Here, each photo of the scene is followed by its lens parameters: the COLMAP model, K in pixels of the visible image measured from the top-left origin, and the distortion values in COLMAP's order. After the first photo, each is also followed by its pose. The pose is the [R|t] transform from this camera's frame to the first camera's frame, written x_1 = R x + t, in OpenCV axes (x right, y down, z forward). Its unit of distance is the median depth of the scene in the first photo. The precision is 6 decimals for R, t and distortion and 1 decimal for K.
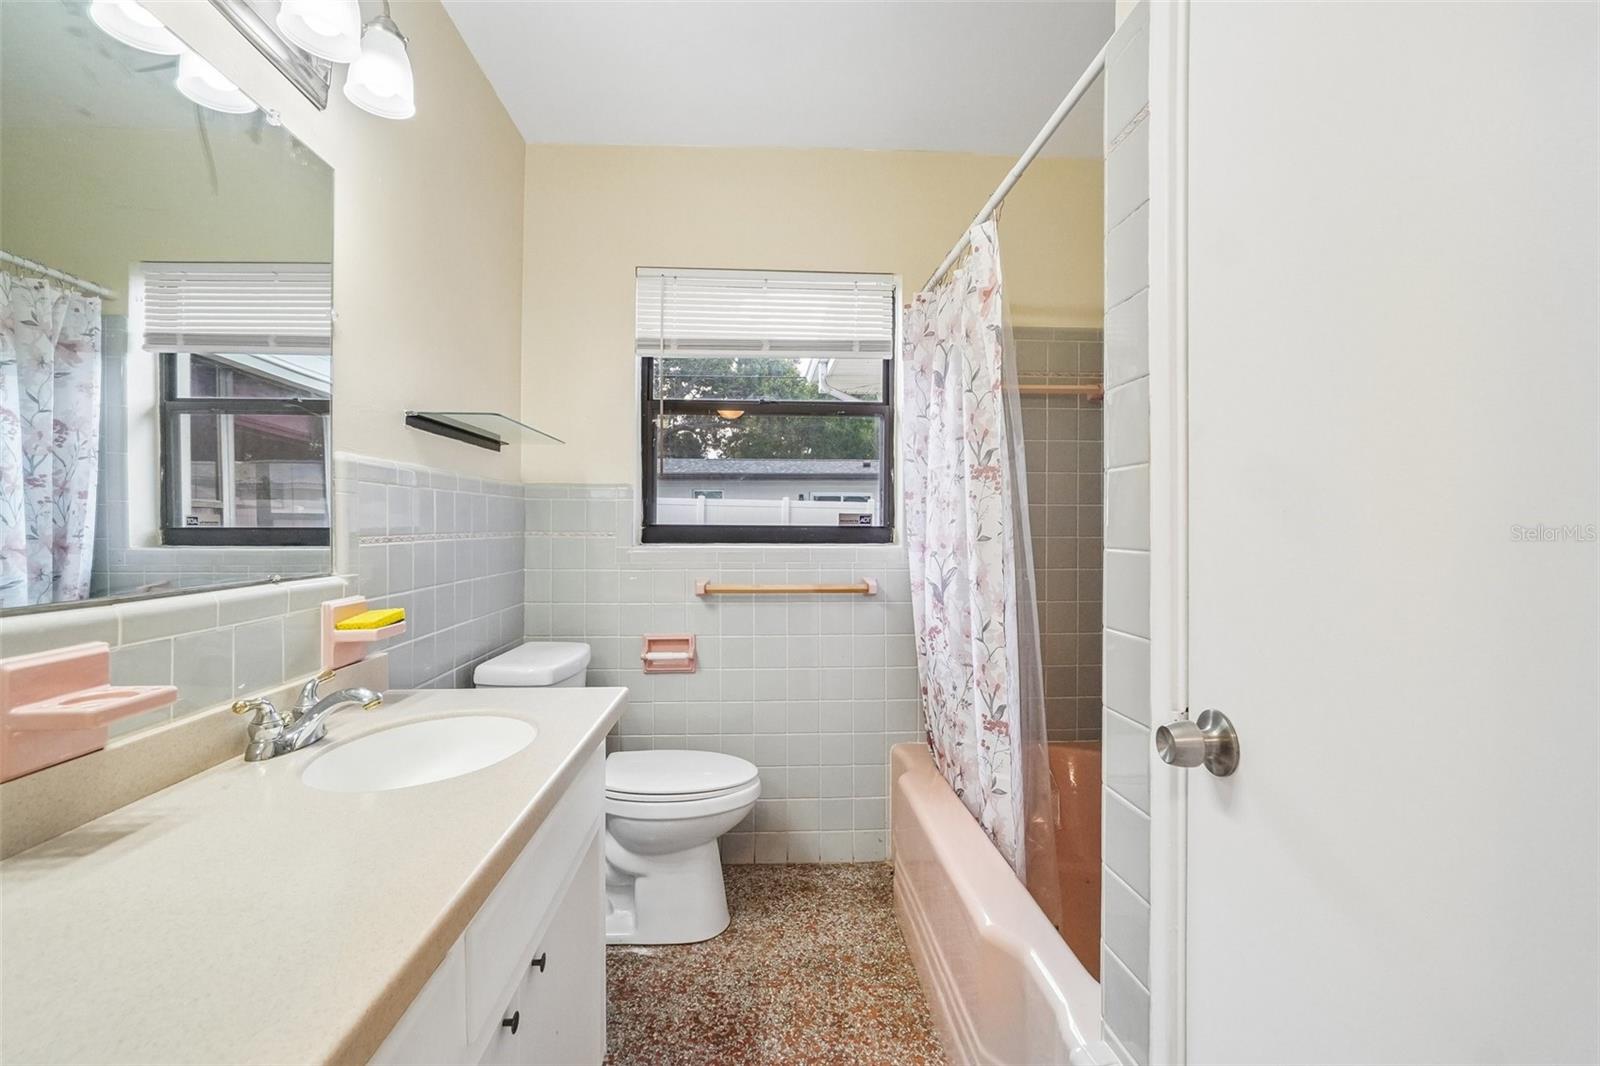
lens RADIAL K [[722.8, 0, 801.1], [0, 722.8, 526.9], [0, 0, 1]] dist [-0.047947, 0.014409]
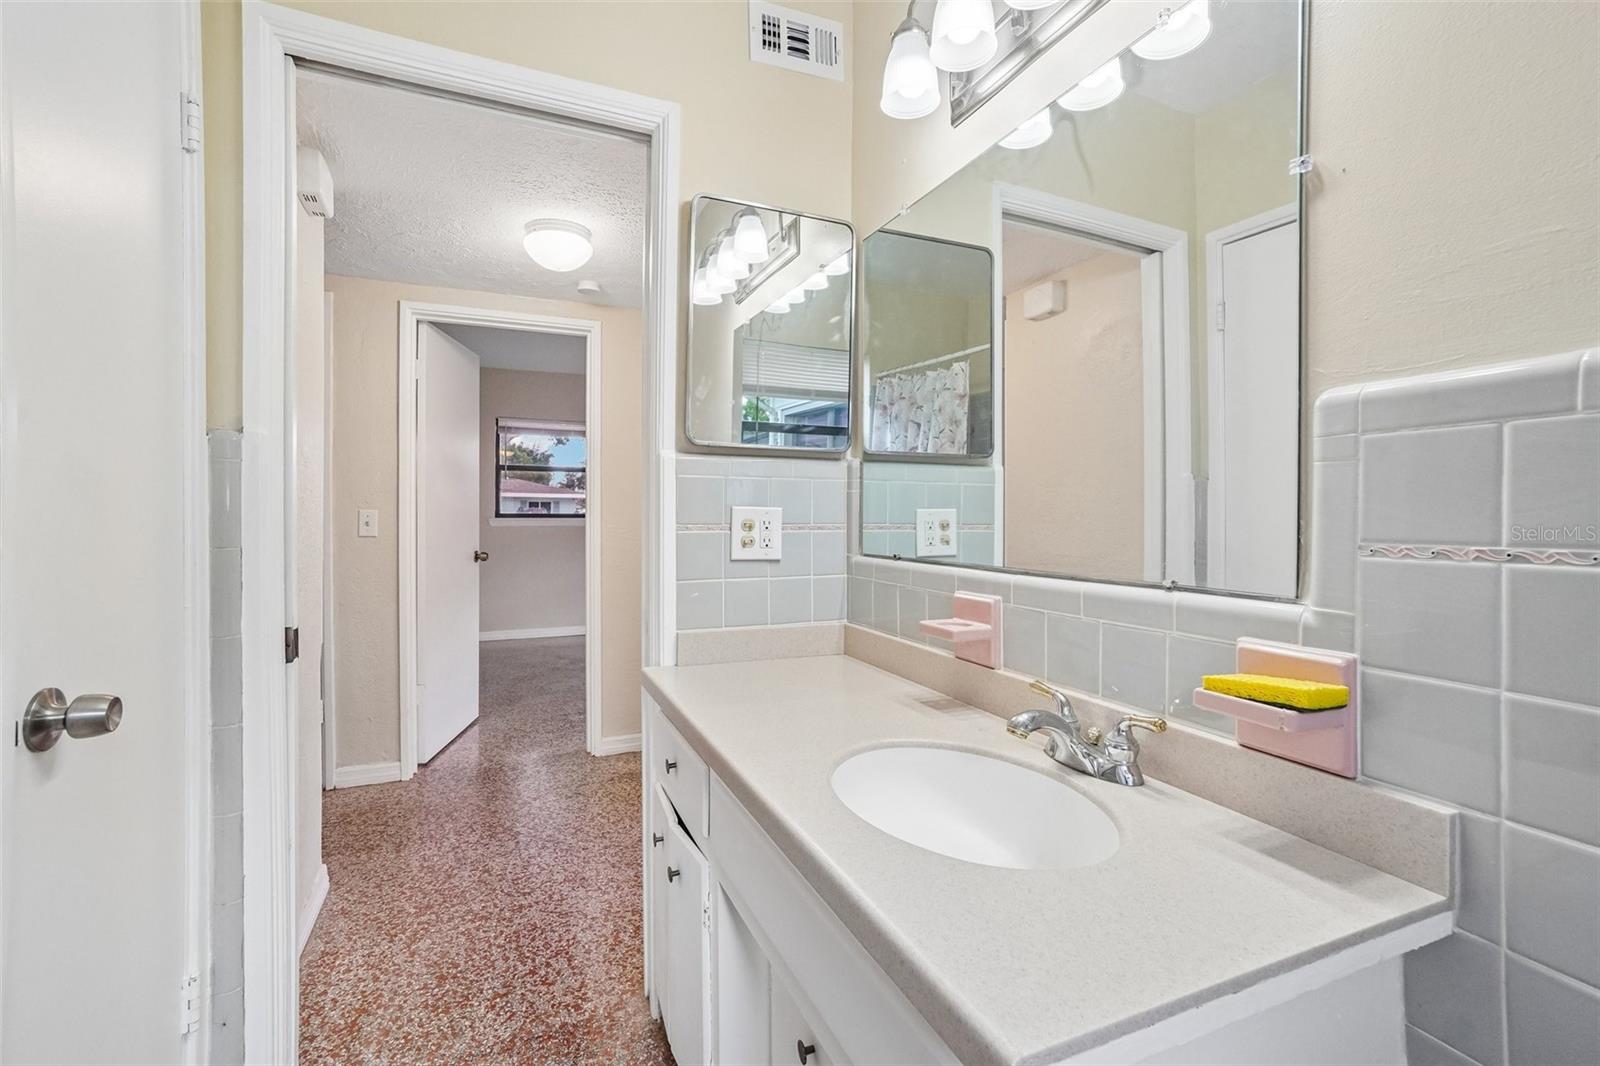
lens RADIAL K [[722.8, 0, 801.1], [0, 722.8, 526.9], [0, 0, 1]] dist [-0.047947, 0.014409]
pose [[-0.940319, 0.005705, -0.340246, -0.087334], [-0.001315, 0.999791, 0.020397, -0.009235], [0.340292, 0.019627, -0.940115, 1.865292]]
